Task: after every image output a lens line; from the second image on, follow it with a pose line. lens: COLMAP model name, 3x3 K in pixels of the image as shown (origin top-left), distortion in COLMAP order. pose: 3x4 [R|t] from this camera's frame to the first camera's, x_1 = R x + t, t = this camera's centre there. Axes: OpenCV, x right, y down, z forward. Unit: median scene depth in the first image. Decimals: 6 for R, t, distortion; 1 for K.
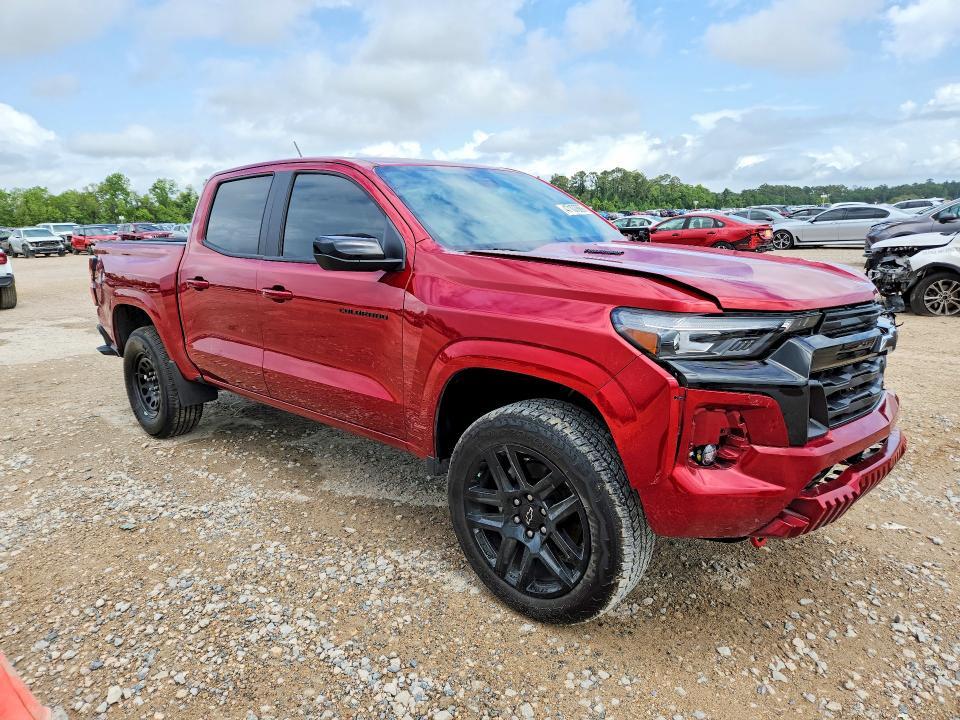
lens RADIAL K [[714.4, 0, 480.0], [0, 714.4, 360.0], [0, 0, 1]] dist [0.081084, -0.095124]
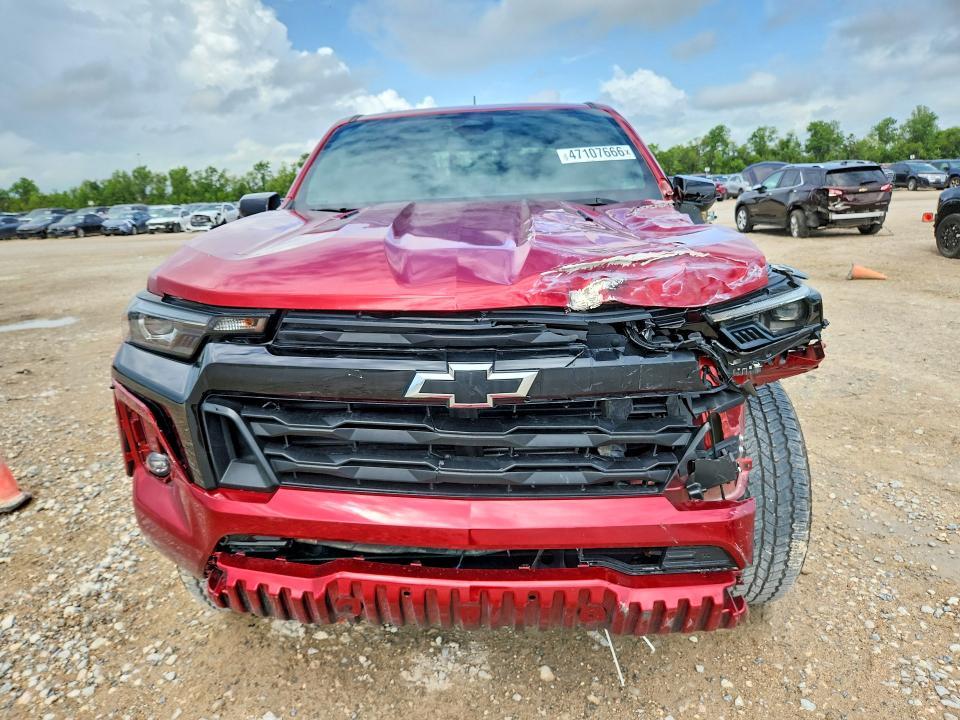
lens RADIAL K [[714.4, 0, 480.0], [0, 714.4, 360.0], [0, 0, 1]] dist [0.081084, -0.095124]
pose [[0.598080, 0.175079, -0.782079, 0.156277], [-0.120346, 0.984401, 0.128340, -0.018585], [0.792349, 0.017363, 0.609821, 0.103357]]
